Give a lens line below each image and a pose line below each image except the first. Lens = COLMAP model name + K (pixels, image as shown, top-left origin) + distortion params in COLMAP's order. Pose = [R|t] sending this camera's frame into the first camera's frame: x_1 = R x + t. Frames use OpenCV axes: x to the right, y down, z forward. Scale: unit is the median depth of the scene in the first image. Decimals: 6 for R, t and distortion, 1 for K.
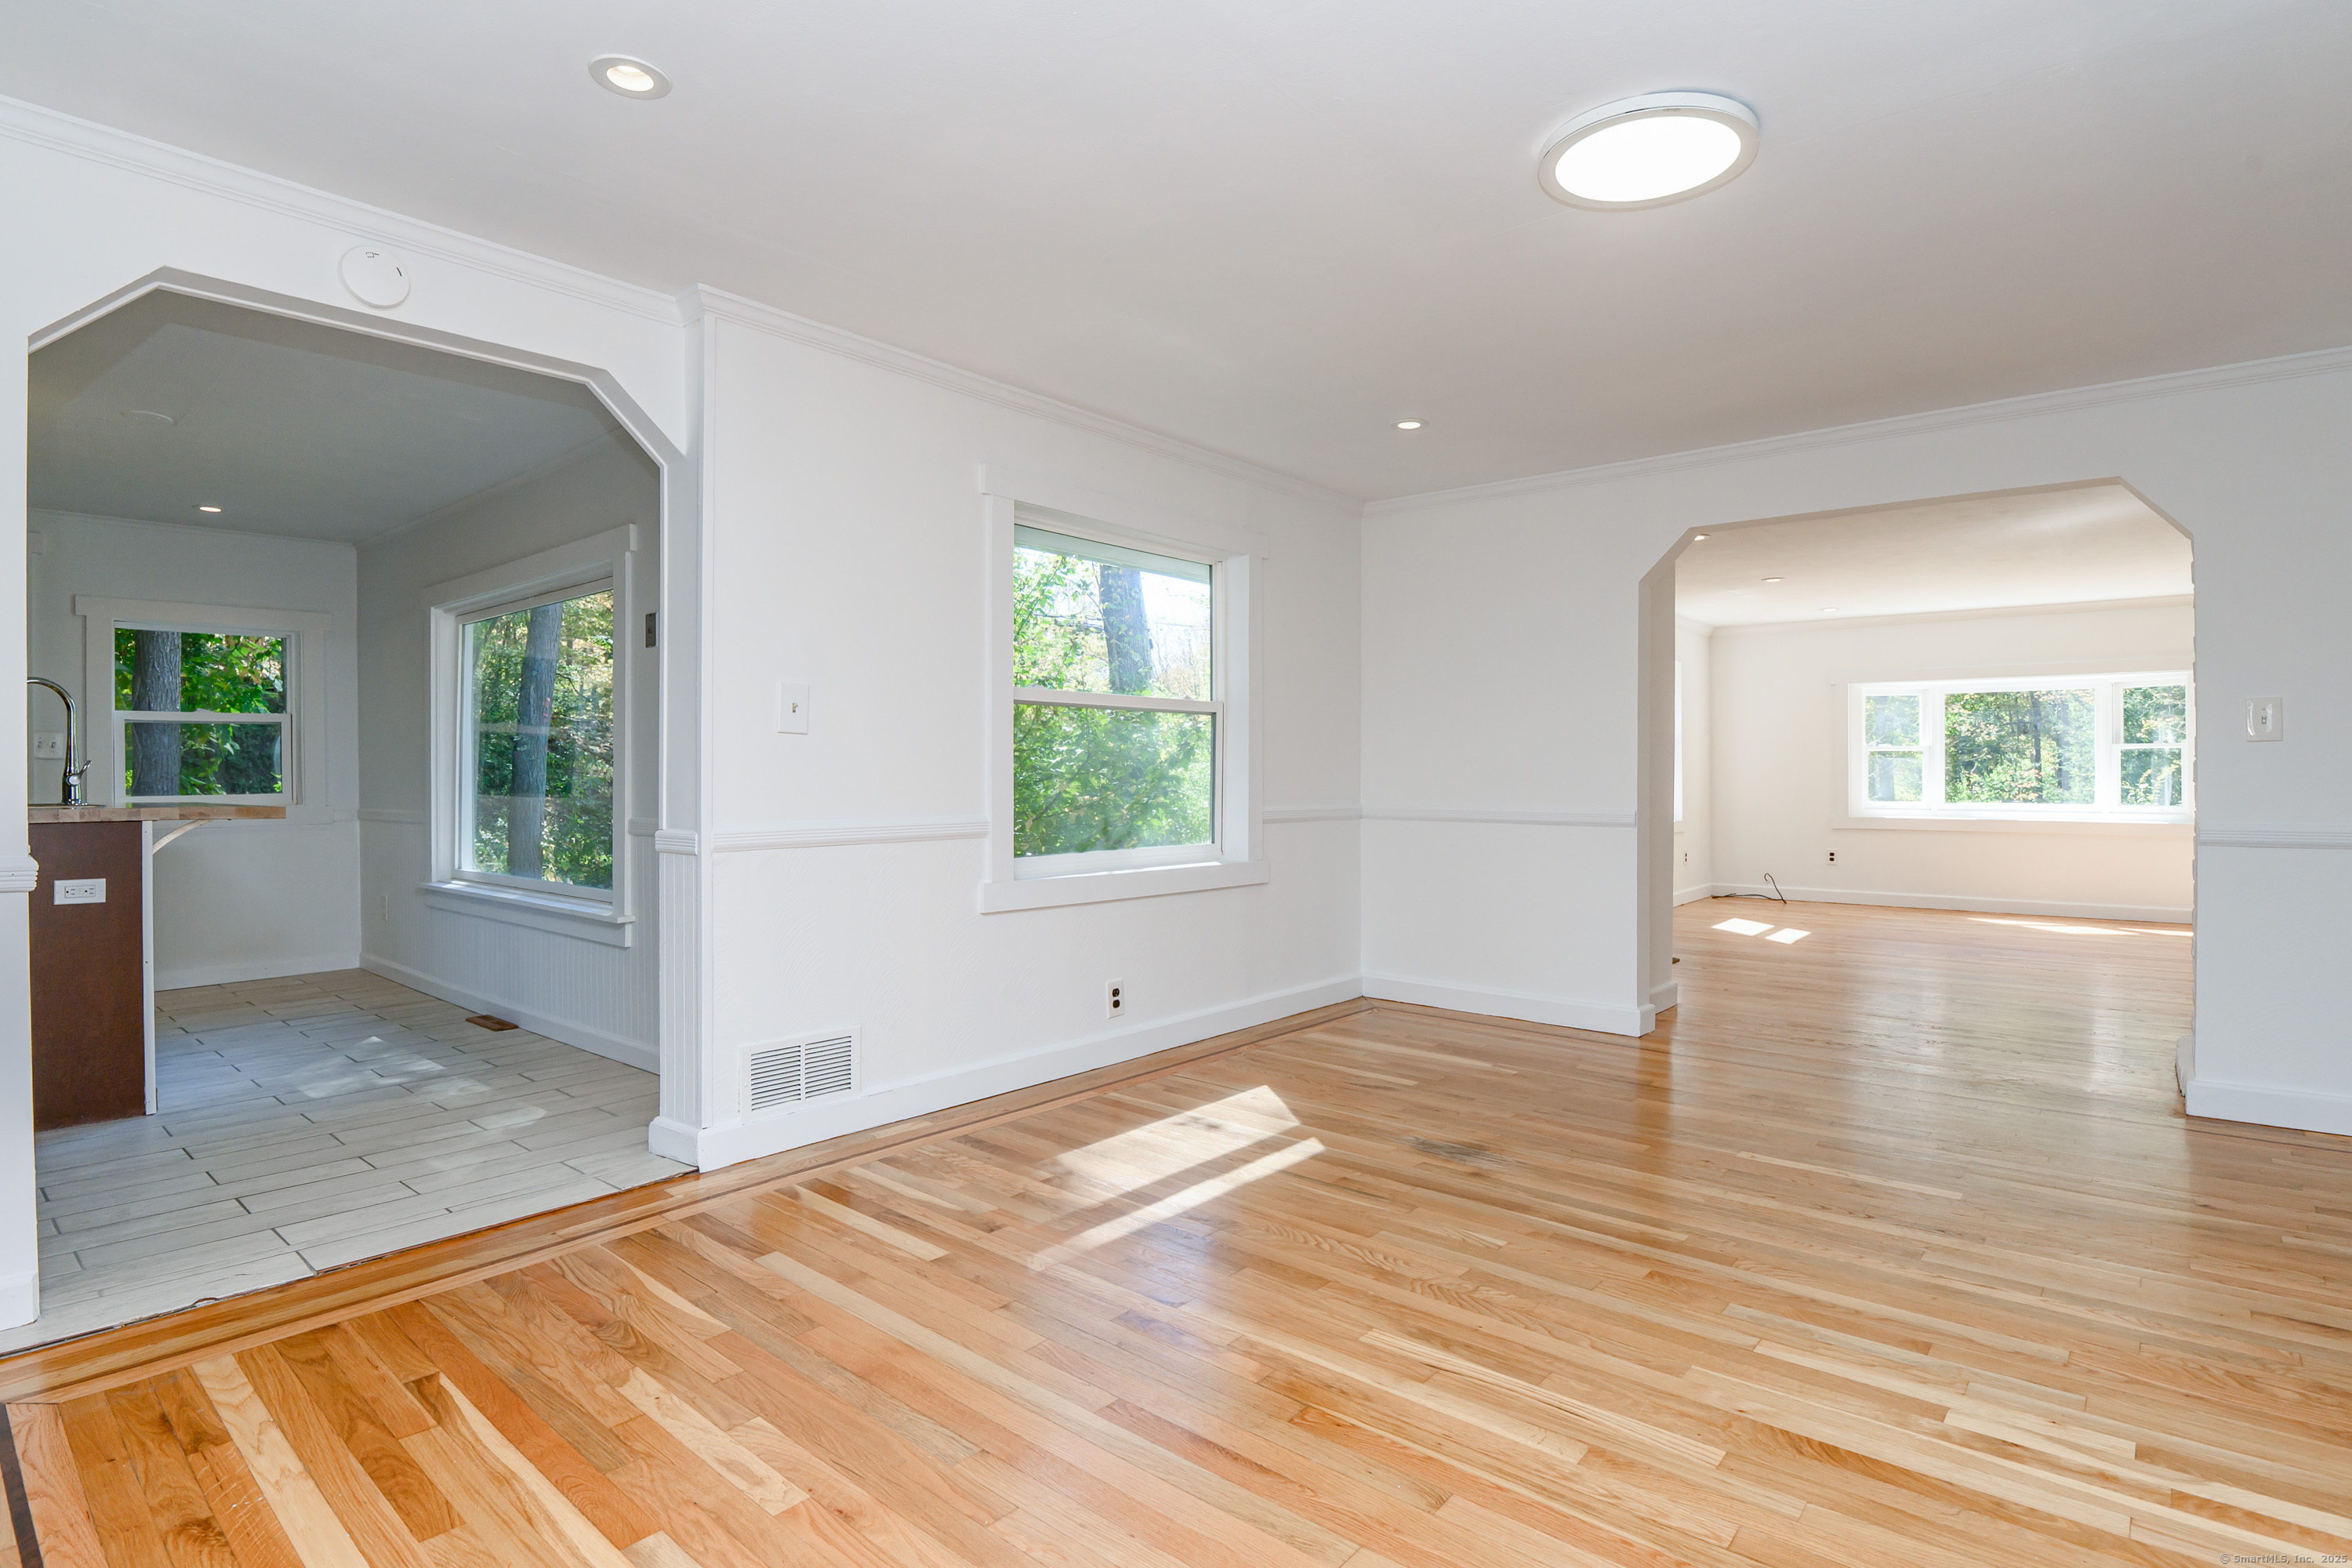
lens RADIAL K [[1153.6, 0, 1176.0], [0, 1153.6, 784.0], [0, 0, 1]] dist [-0.012933, -0.011953]
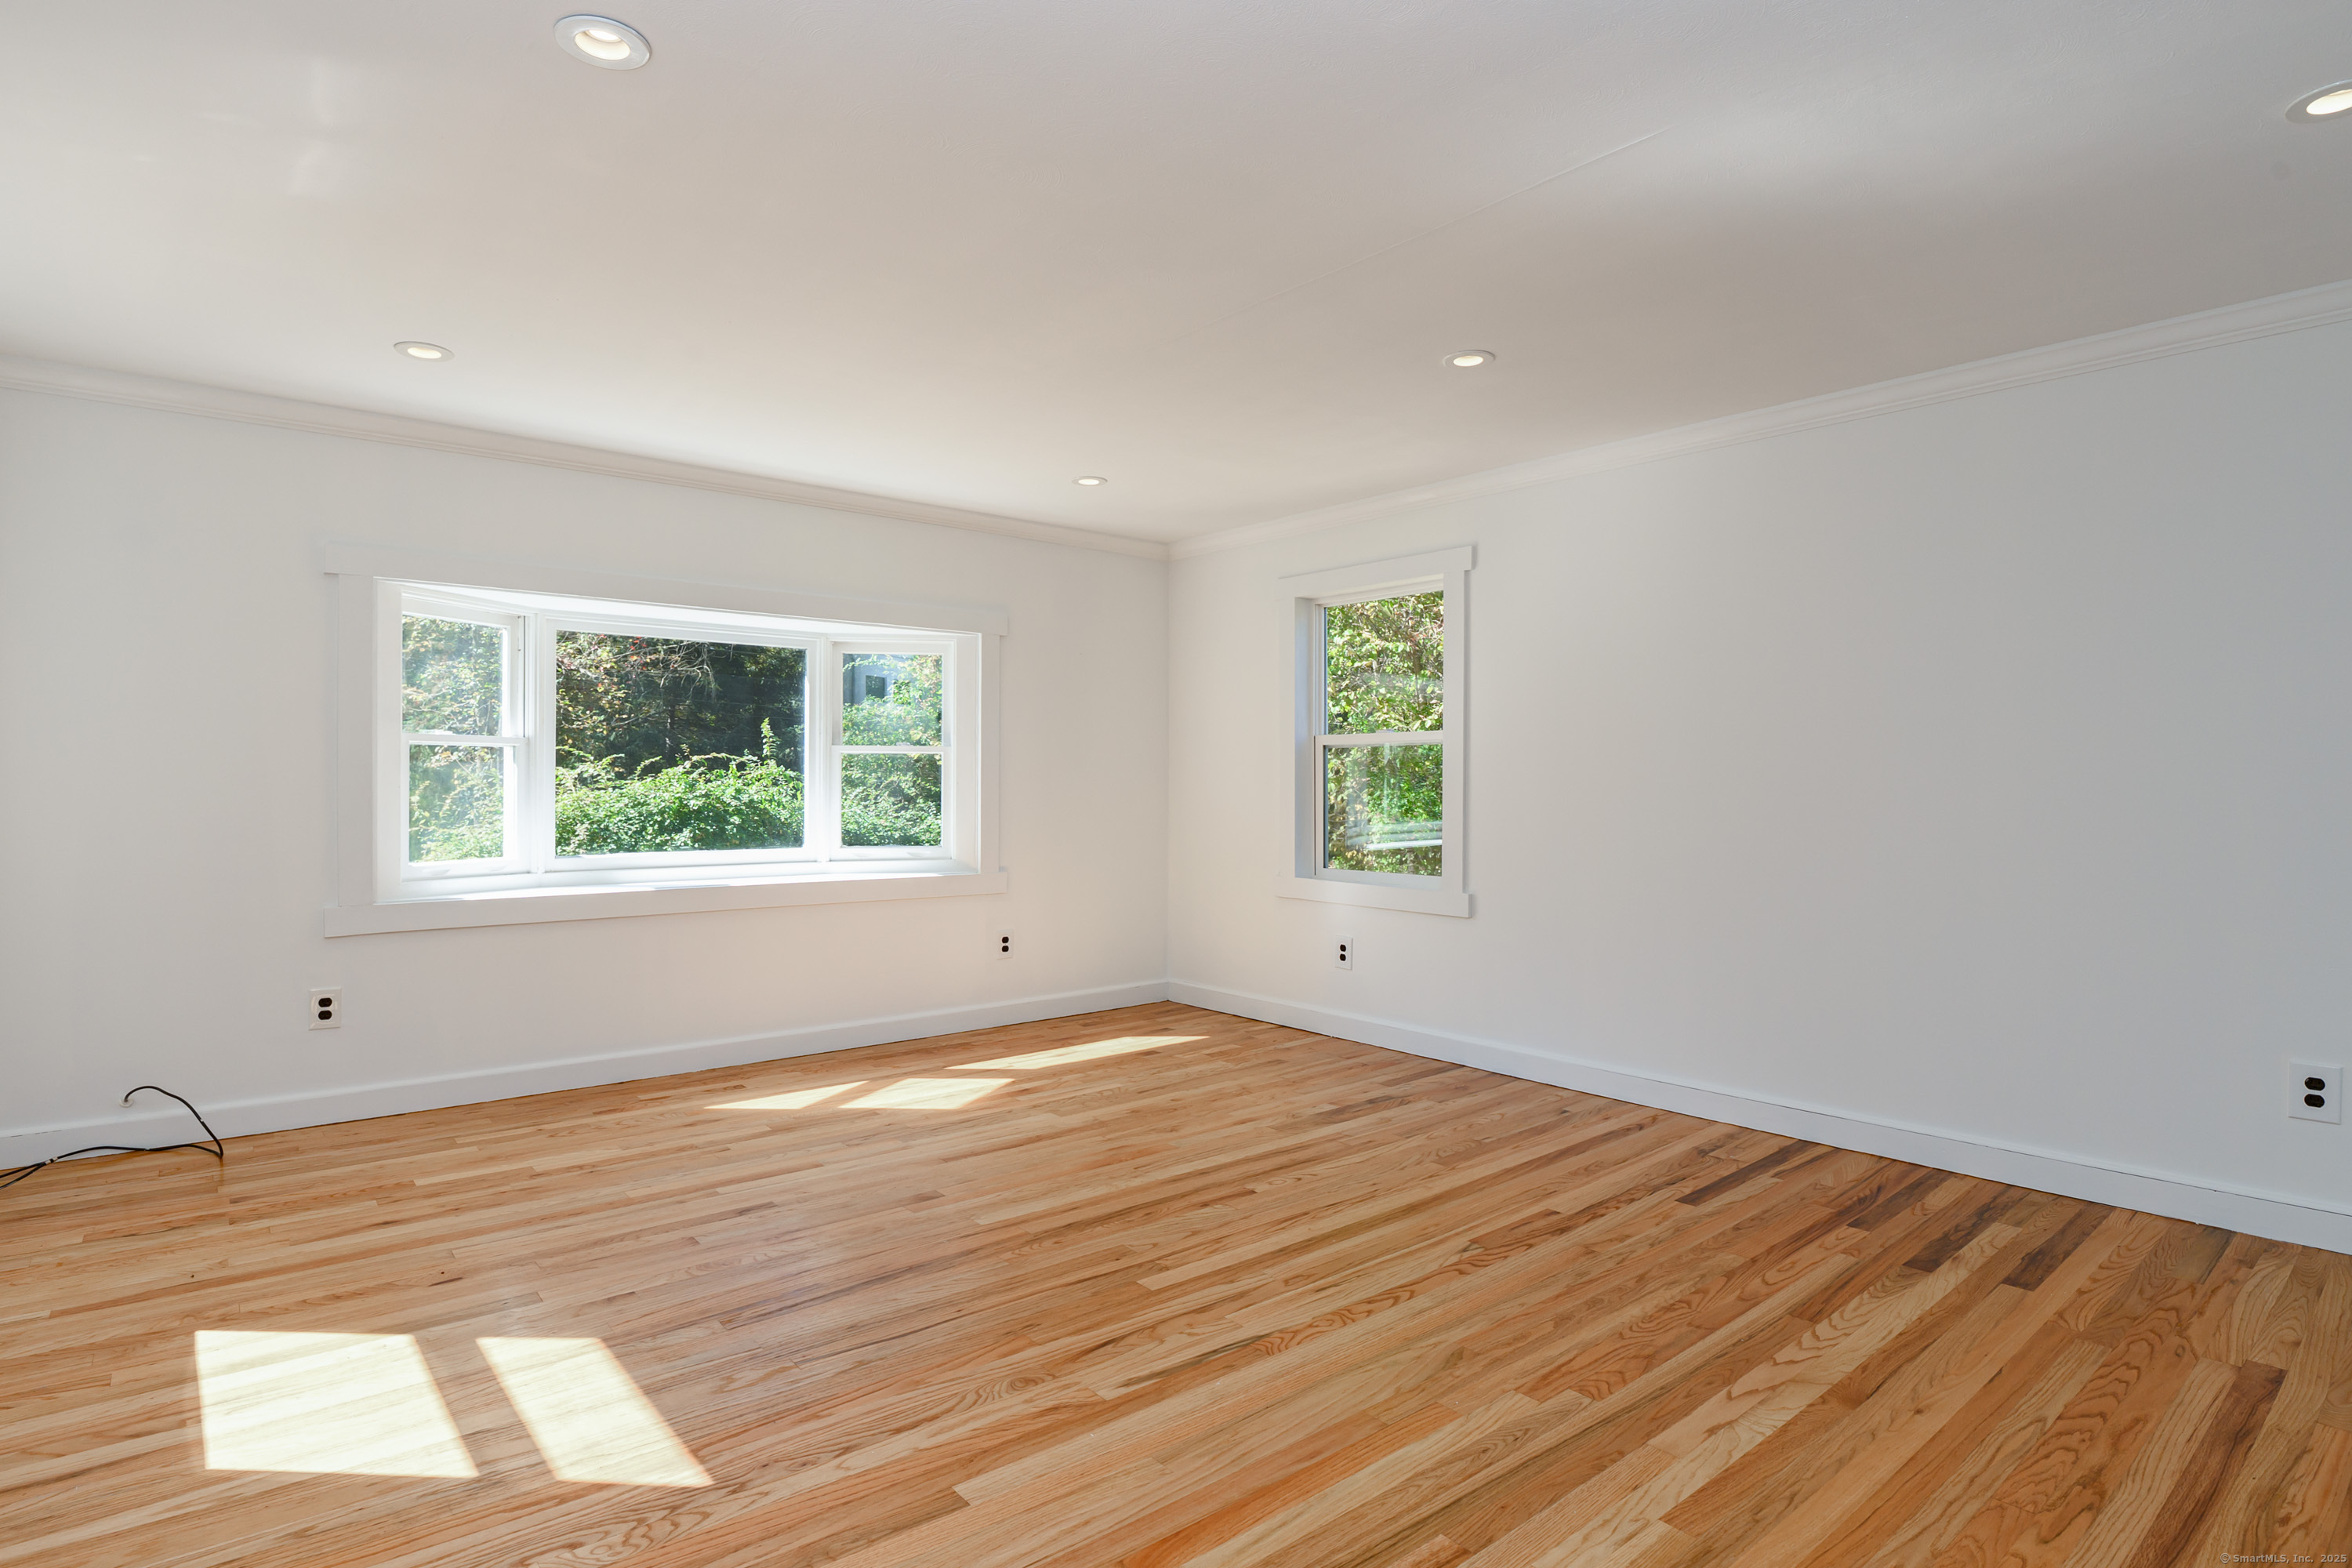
lens RADIAL K [[1172.5, 0, 1188.3], [0, 1172.5, 797.6], [0, 0, 1]] dist [-0.014790, -0.012633]
pose [[0.167469, -0.012039, 0.985804, 0.672978], [0.005136, 0.999923, 0.011339, -0.036770], [-0.985864, 0.003164, 0.167518, 1.916363]]
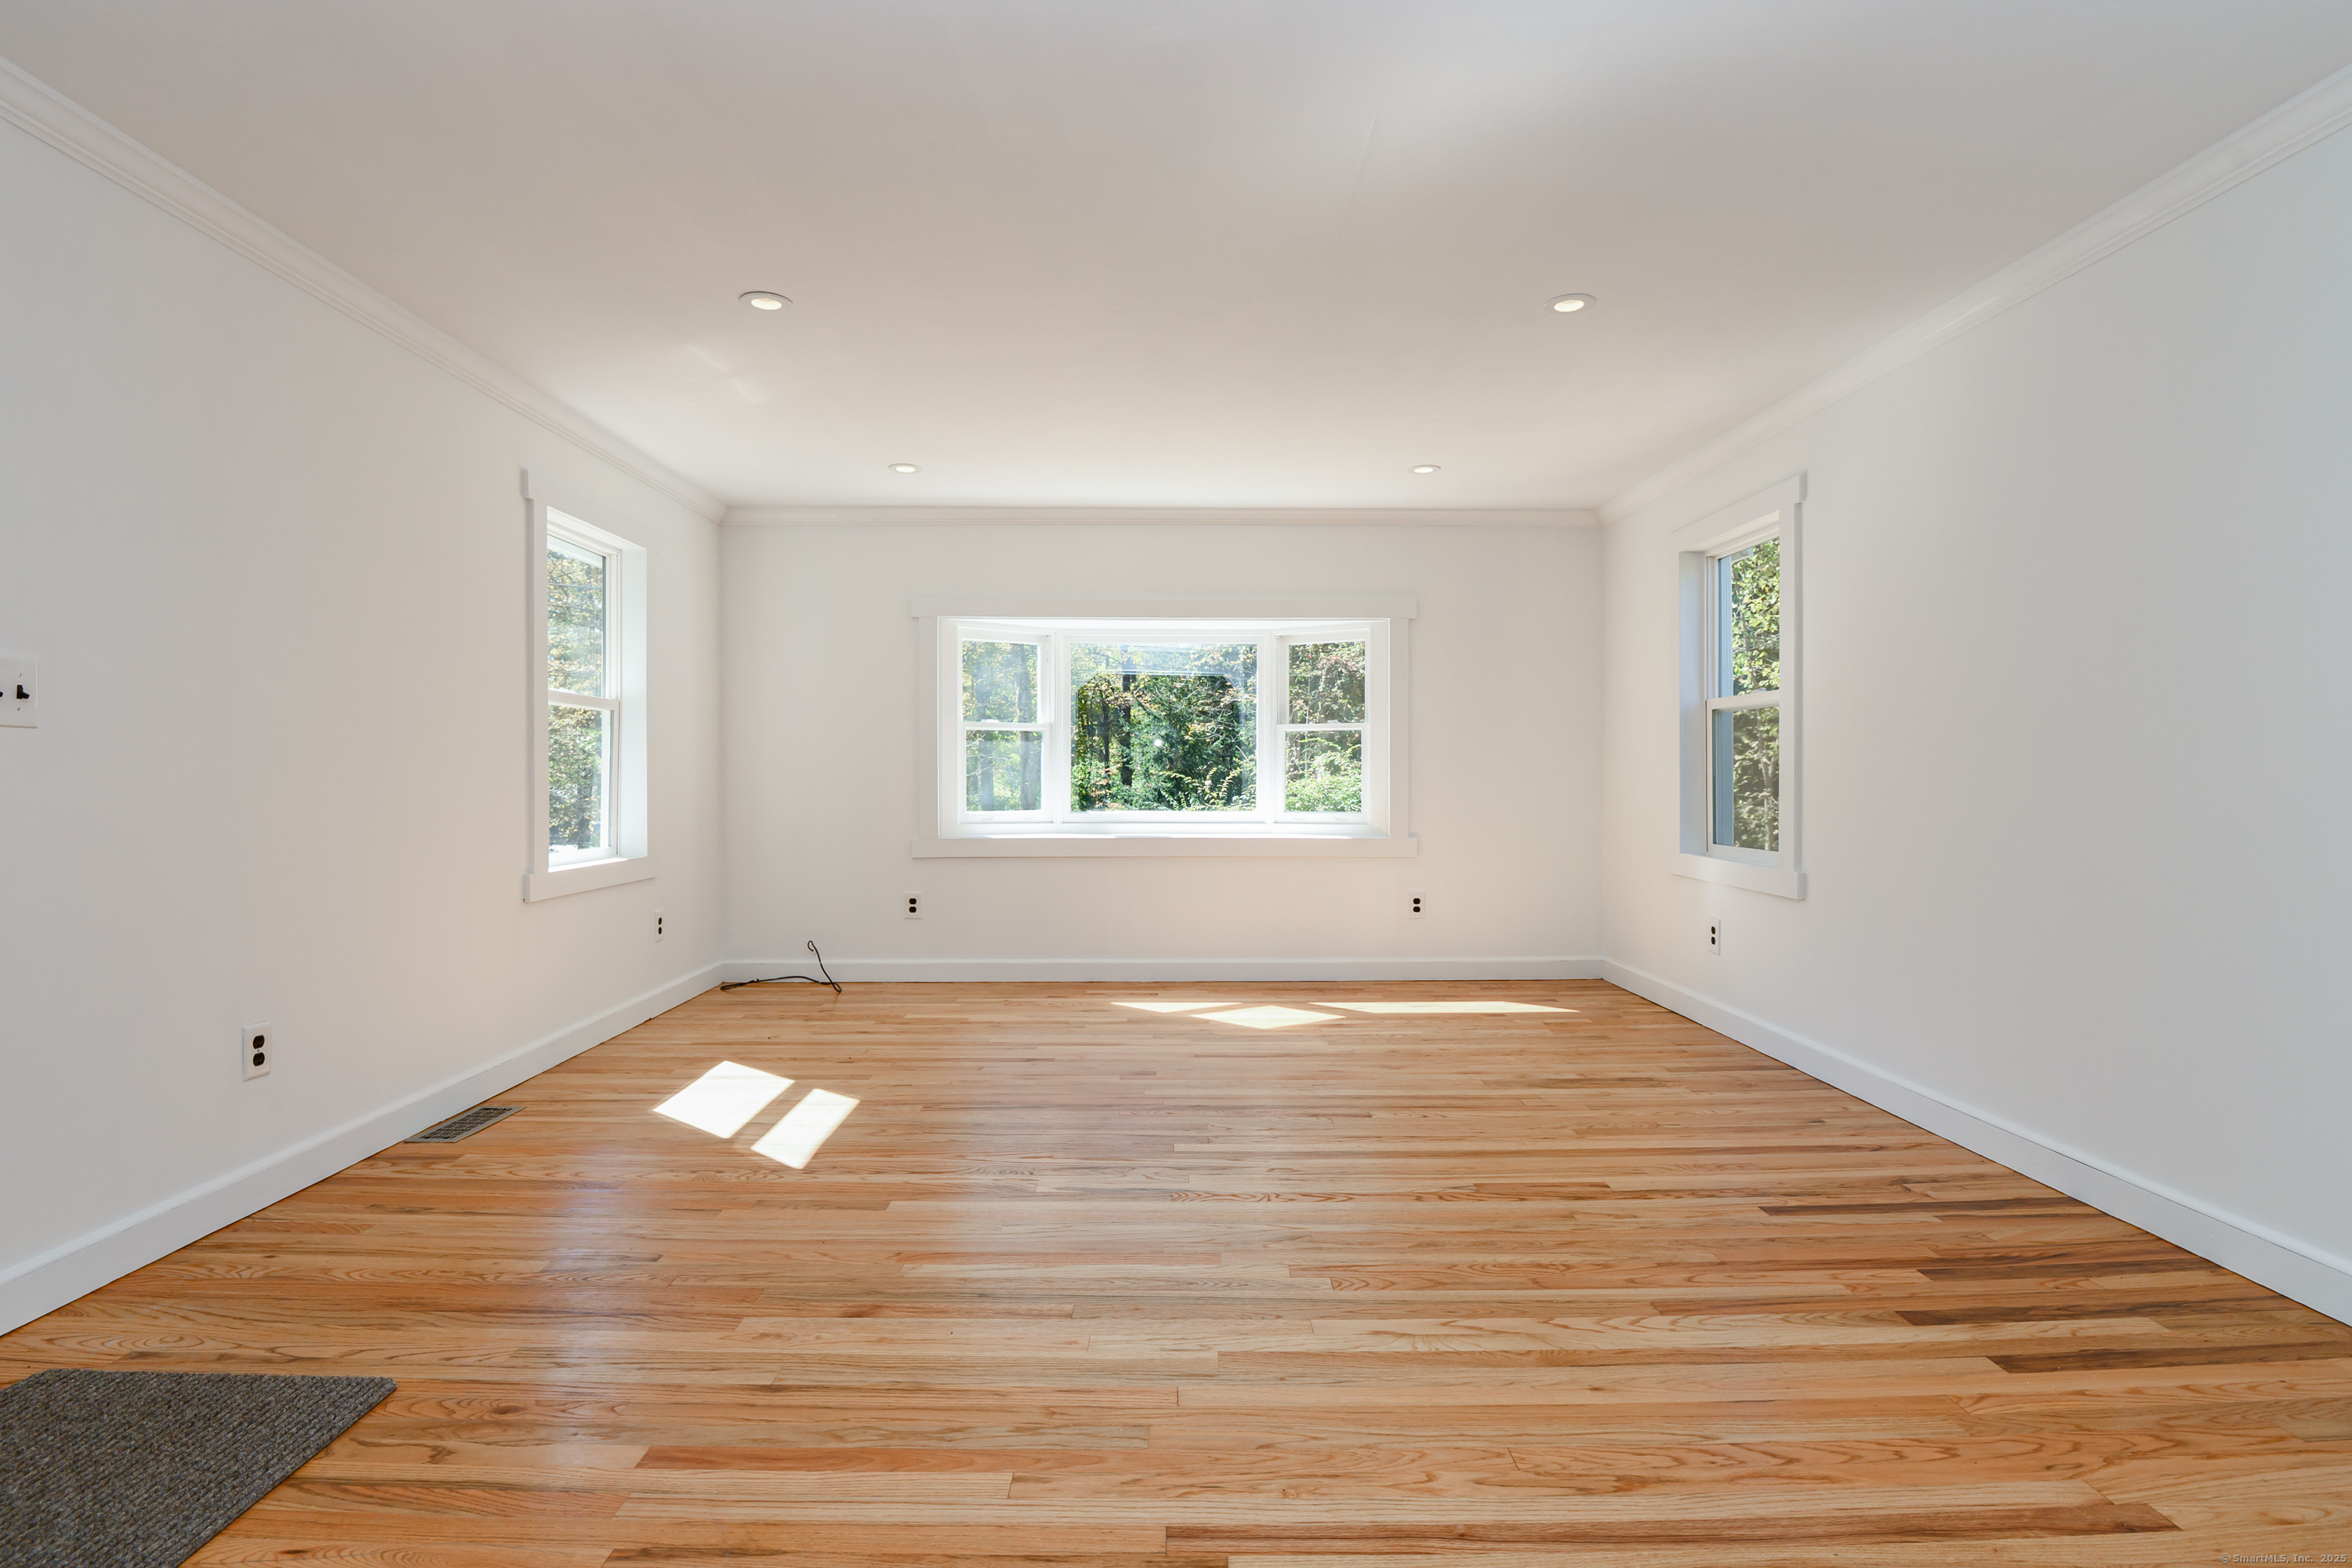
lens RADIAL K [[1188.7, 0, 1170.6], [0, 1188.7, 791.2], [0, 0, 1]] dist [-0.008510, -0.015523]
pose [[0.760032, -0.008788, 0.649826, 0.804381], [0.003738, 0.999951, 0.009152, -0.002797], [-0.649875, -0.004526, 0.760028, 1.307618]]
